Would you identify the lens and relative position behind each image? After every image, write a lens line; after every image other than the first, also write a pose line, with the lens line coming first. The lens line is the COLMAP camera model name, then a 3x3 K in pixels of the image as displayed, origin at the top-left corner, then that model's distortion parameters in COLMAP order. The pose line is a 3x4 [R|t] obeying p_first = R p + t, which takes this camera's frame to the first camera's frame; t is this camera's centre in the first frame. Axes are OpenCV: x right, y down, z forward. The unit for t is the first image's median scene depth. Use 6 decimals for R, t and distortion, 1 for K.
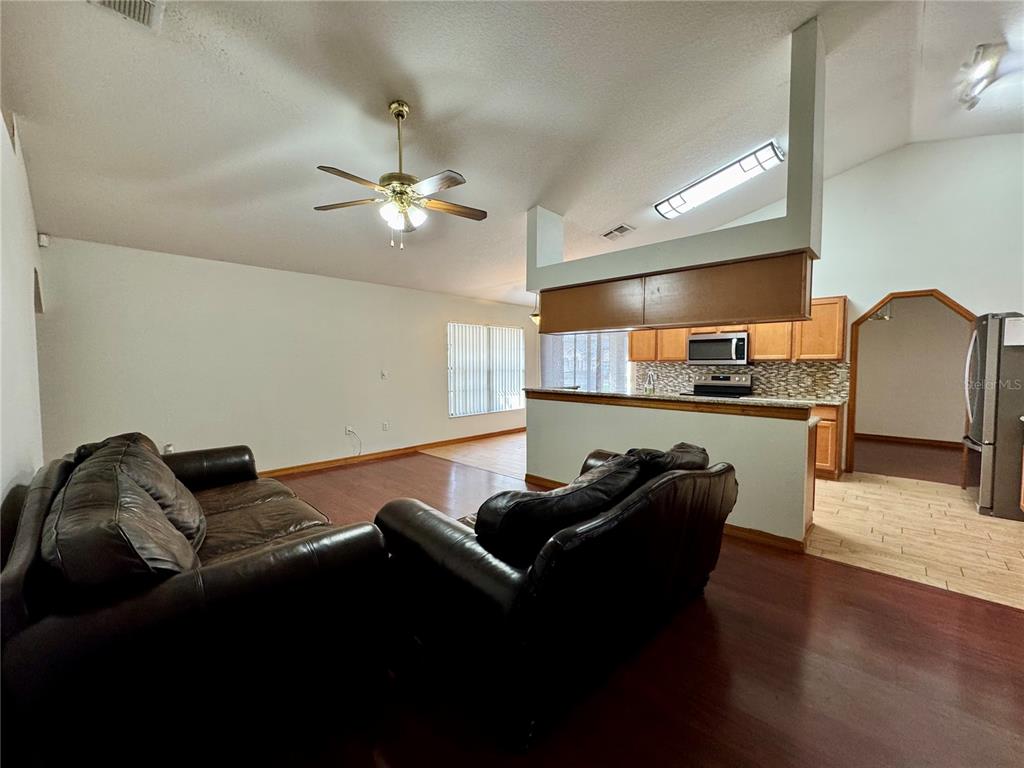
lens RADIAL K [[410.5, 0, 511.4], [0, 410.5, 382.3], [0, 0, 1]] dist [-0.005294, 0.000478]
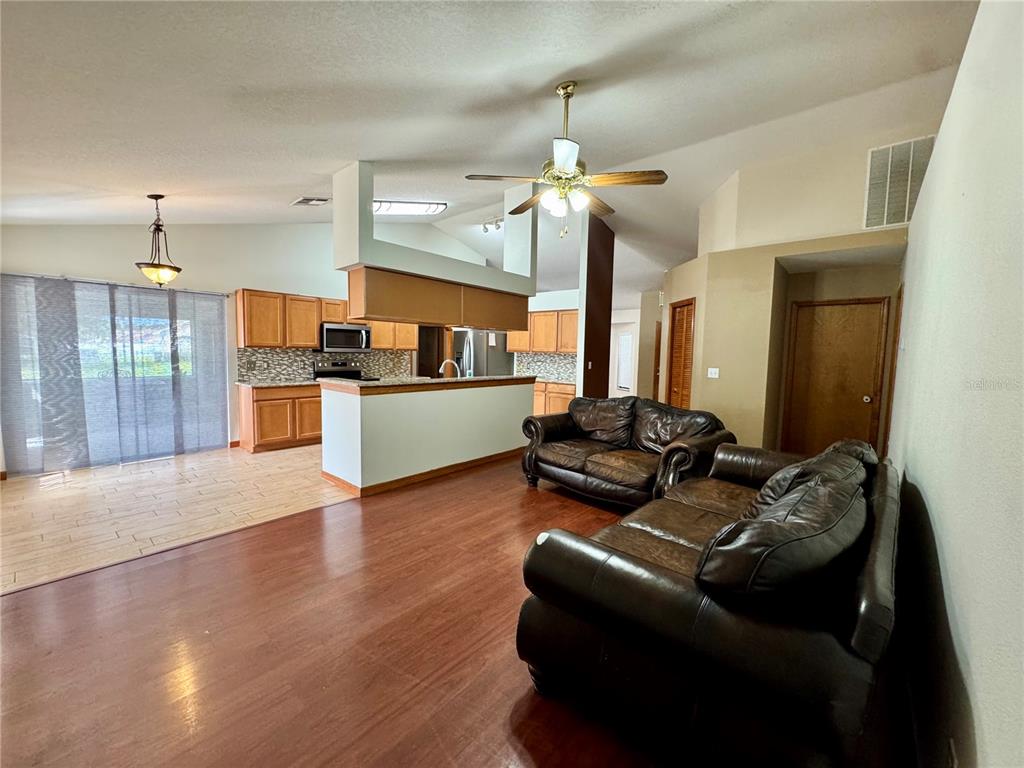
lens RADIAL K [[410.5, 0, 507.9], [0, 410.5, 381.8], [0, 0, 1]] dist [-0.005294, 0.000478]
pose [[-0.011895, -0.071843, 0.997345, -0.663311], [0.029578, 0.996954, 0.072168, -0.032568], [-0.999492, 0.030357, -0.009733, 0.609501]]
